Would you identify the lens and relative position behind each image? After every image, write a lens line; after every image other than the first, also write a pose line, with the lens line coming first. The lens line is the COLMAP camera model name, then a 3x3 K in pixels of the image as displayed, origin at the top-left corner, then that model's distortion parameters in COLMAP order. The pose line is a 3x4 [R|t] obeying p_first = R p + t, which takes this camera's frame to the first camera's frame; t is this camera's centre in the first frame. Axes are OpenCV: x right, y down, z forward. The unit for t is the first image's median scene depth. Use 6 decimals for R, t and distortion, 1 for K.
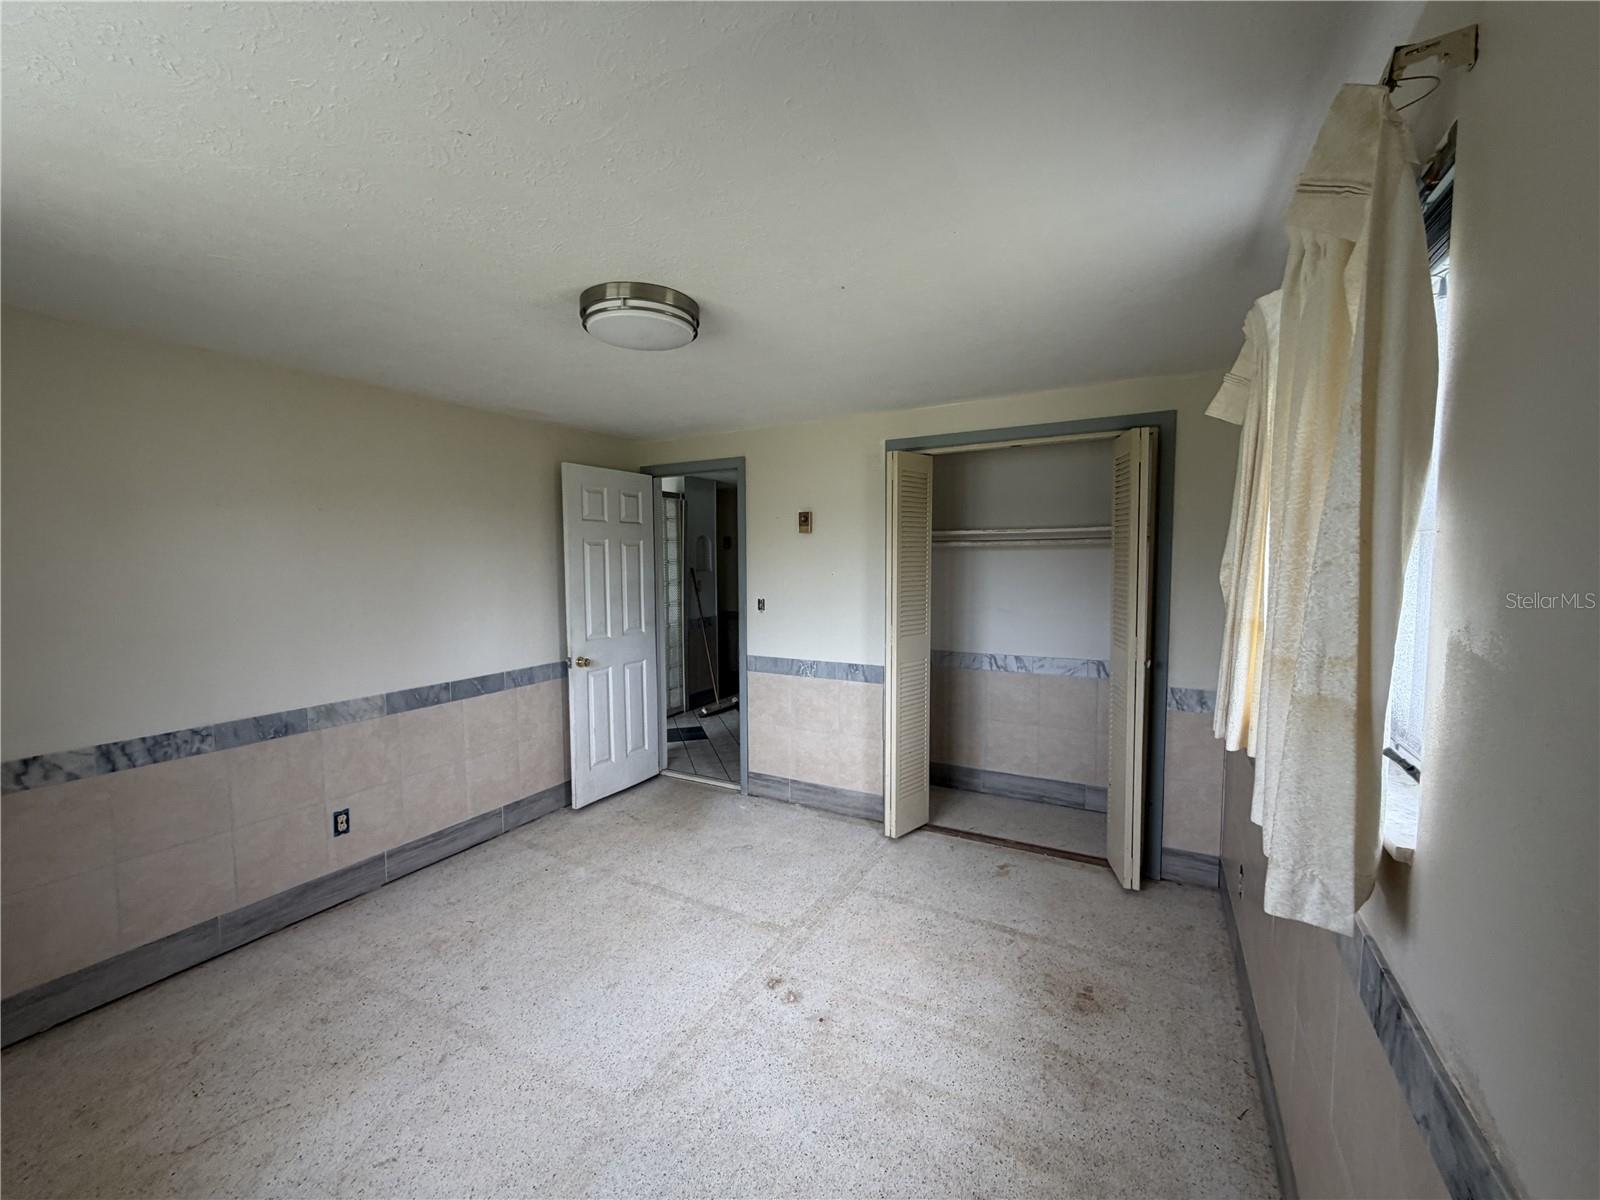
lens RADIAL K [[638.6, 0, 794.2], [0, 638.6, 596.5], [0, 0, 1]] dist [0.010368, -0.000020]
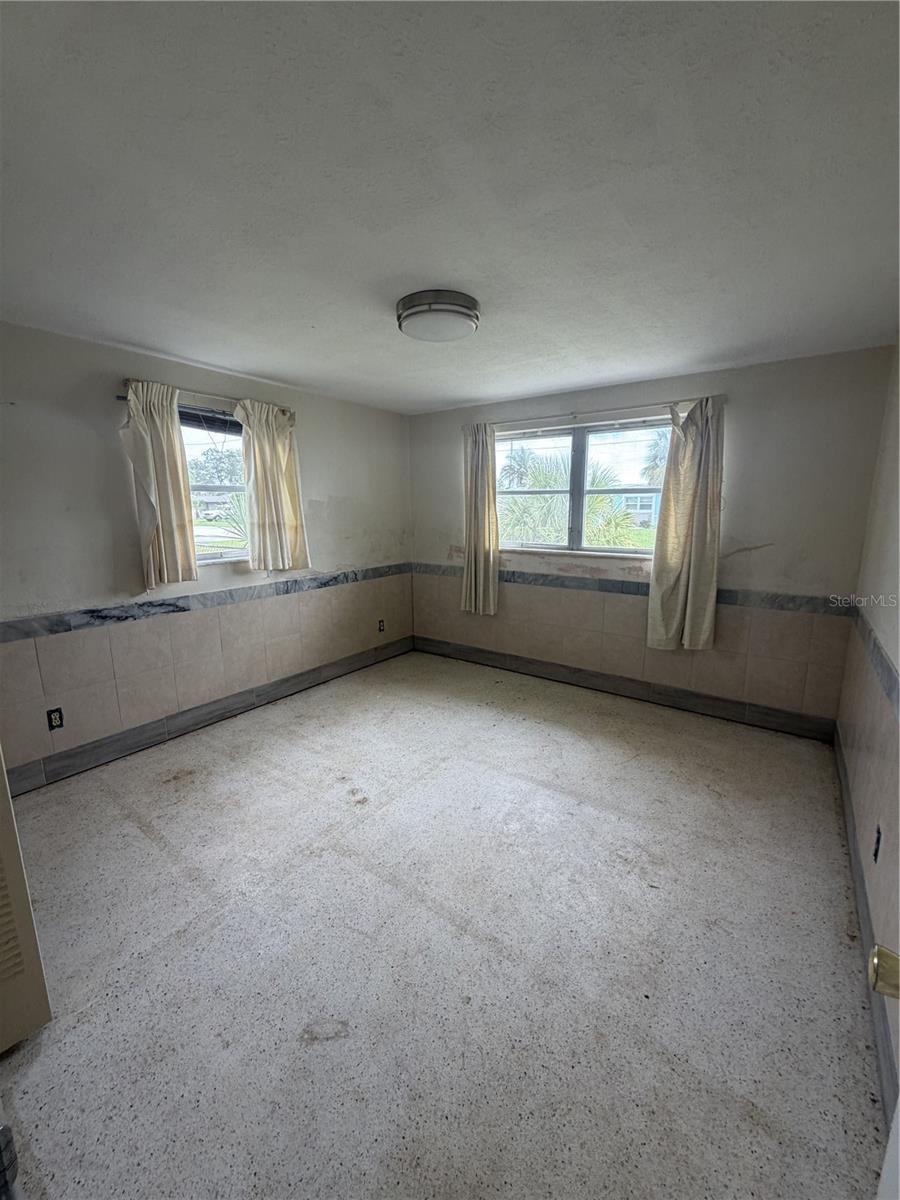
lens RADIAL K [[478.9, 0, 448.9], [0, 478.9, 597.3], [0, 0, 1]] dist [0.010368, -0.000020]
pose [[-0.993039, -0.009190, 0.117426, -0.338176], [0.020448, 0.968363, 0.248708, -0.089563], [-0.115997, 0.249378, -0.961434, 1.867635]]
